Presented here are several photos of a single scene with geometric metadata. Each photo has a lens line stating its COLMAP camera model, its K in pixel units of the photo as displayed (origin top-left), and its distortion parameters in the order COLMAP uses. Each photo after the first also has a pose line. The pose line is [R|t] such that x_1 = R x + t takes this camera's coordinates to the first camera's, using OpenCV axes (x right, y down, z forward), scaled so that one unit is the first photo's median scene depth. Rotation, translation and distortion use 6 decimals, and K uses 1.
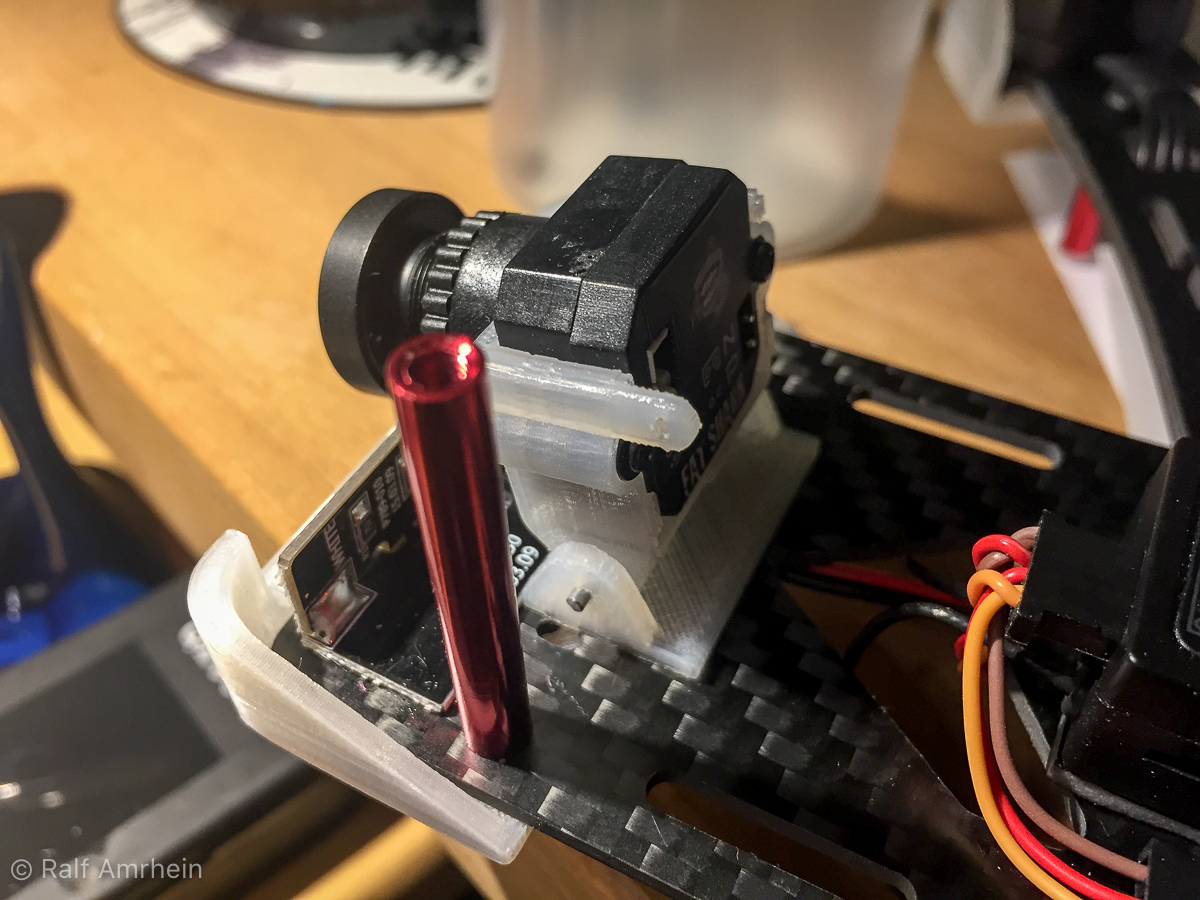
lens RADIAL K [[1111.0, 0, 593.6], [0, 1111.0, 447.1], [0, 0, 1]] dist [0.095680, -0.204738]
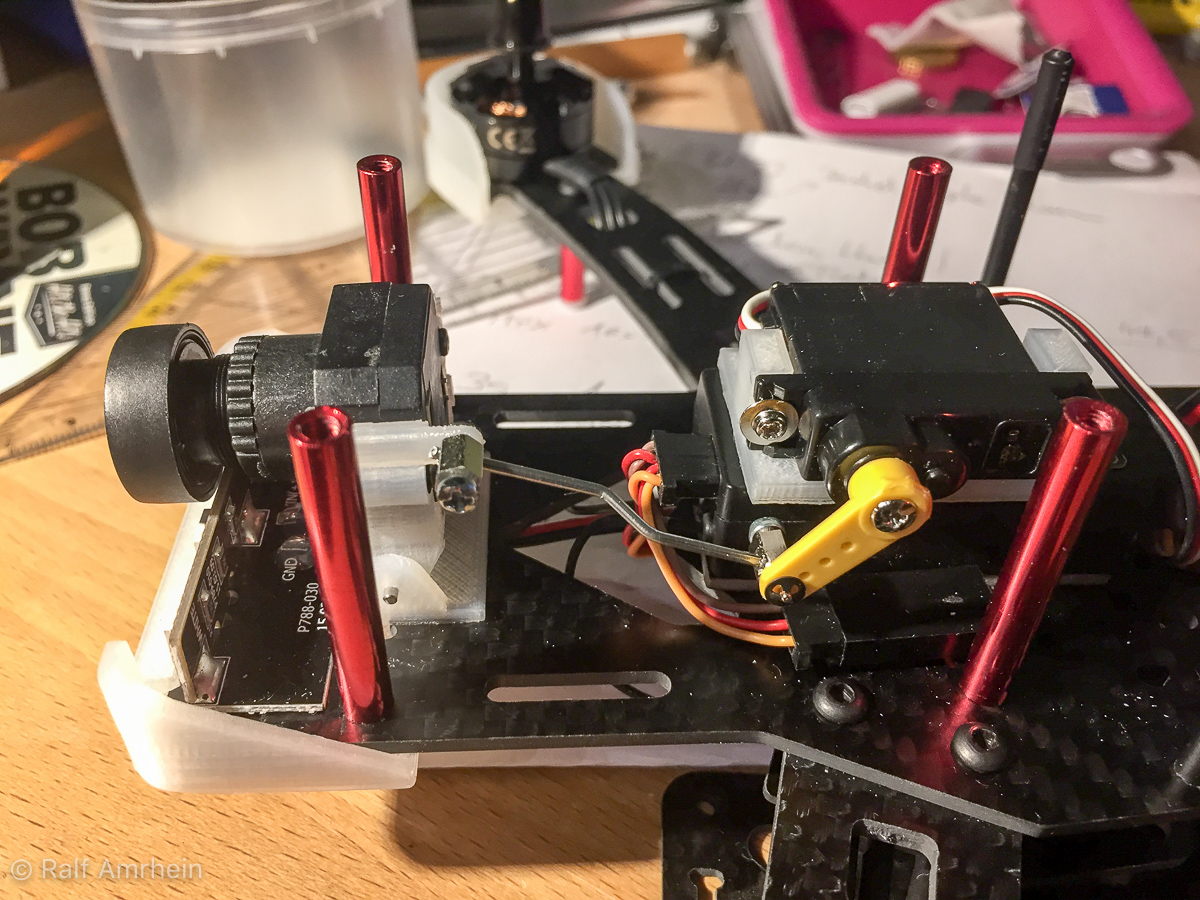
lens RADIAL K [[1111.0, 0, 593.6], [0, 1111.0, 447.1], [0, 0, 1]] dist [0.095680, -0.204738]
pose [[0.855691, -0.291034, 0.427892, -0.337097], [0.336235, 0.941227, -0.032214, 0.091667], [-0.393369, 0.171437, 0.903255, -0.389955]]
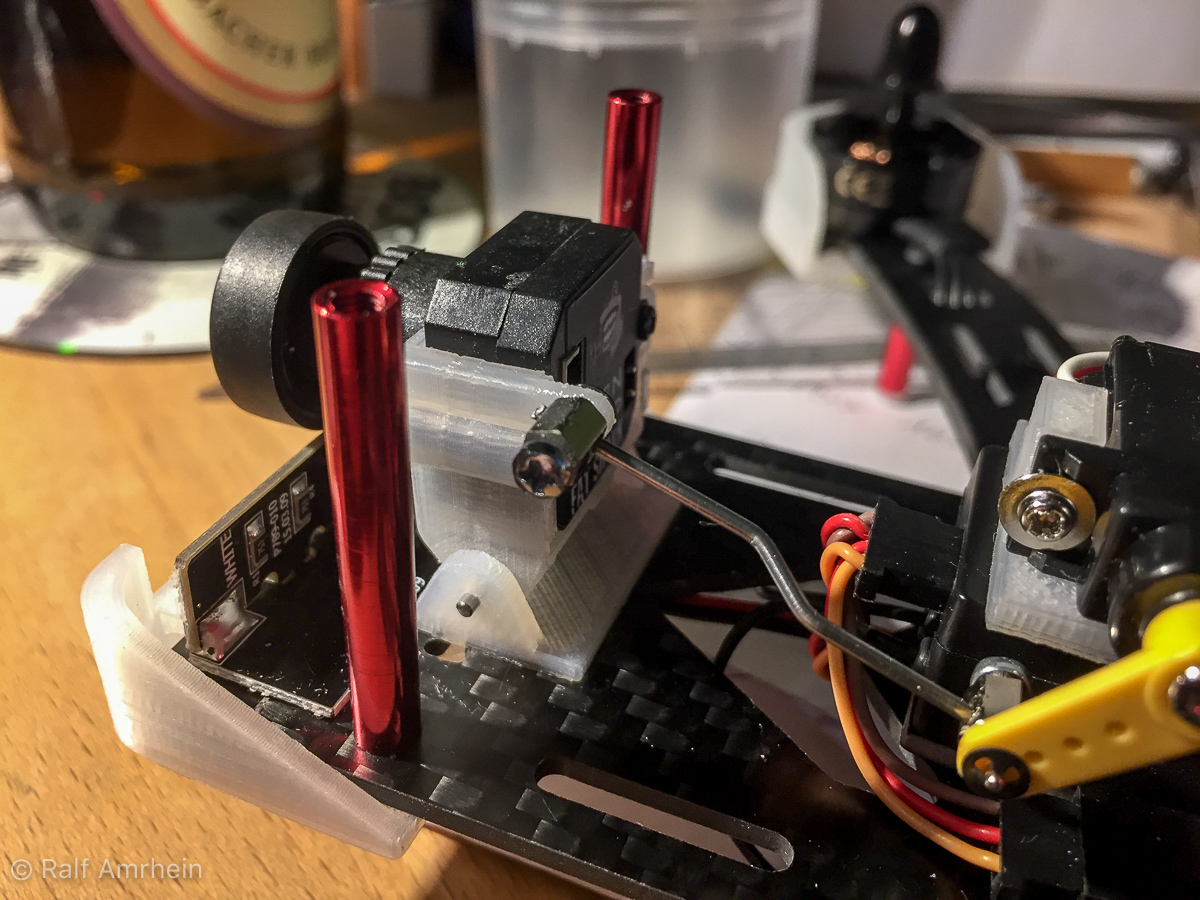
lens RADIAL K [[1111.0, 0, 593.6], [0, 1111.0, 447.1], [0, 0, 1]] dist [0.095680, -0.204738]
pose [[0.990787, 0.008261, 0.135177, -0.038863], [0.022220, 0.974696, -0.222428, 0.226783], [-0.133594, 0.223382, 0.965532, -0.069824]]
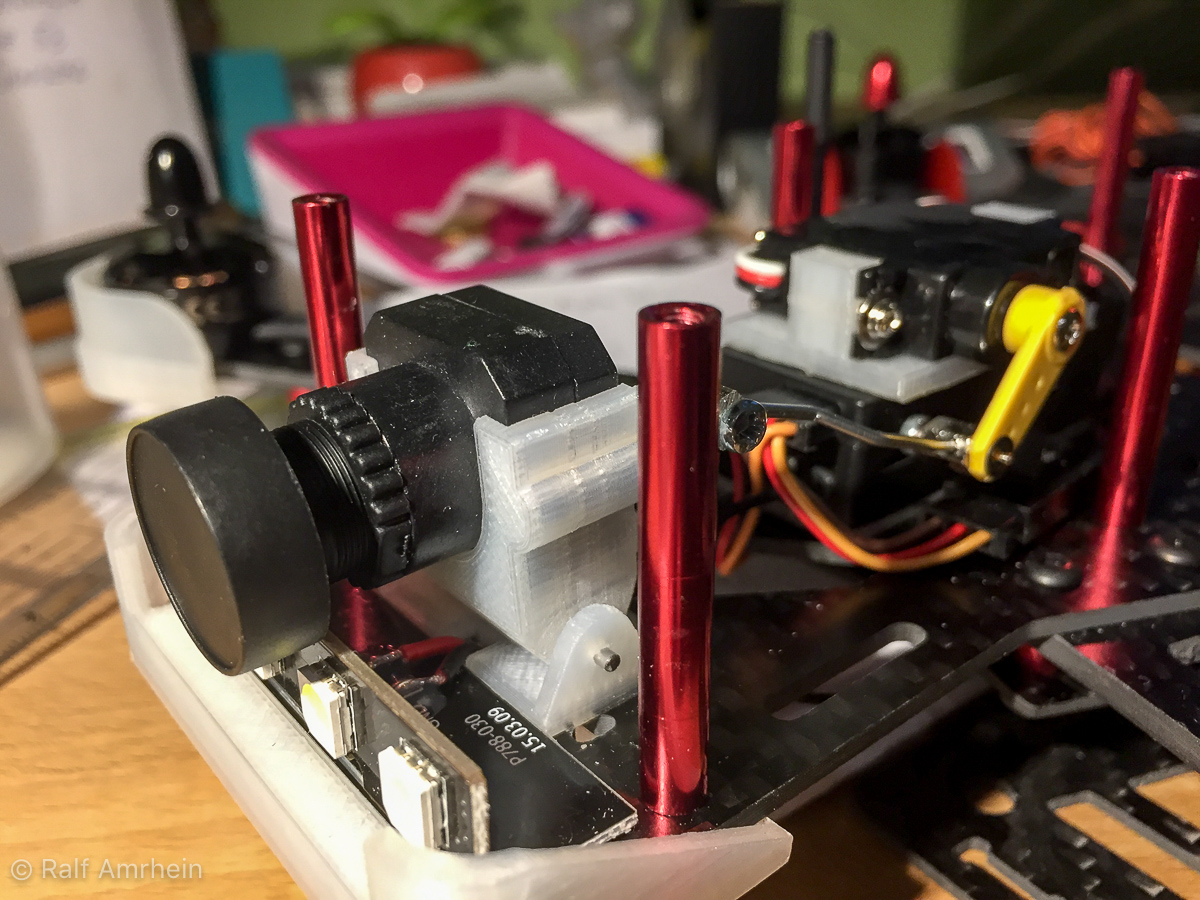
lens RADIAL K [[1111.0, 0, 593.6], [0, 1111.0, 447.1], [0, 0, 1]] dist [0.095680, -0.204738]
pose [[0.366598, -0.340018, 0.866022, -0.839454], [0.670224, 0.742119, 0.007657, -0.025738], [-0.645295, 0.577622, 0.499948, 0.372240]]
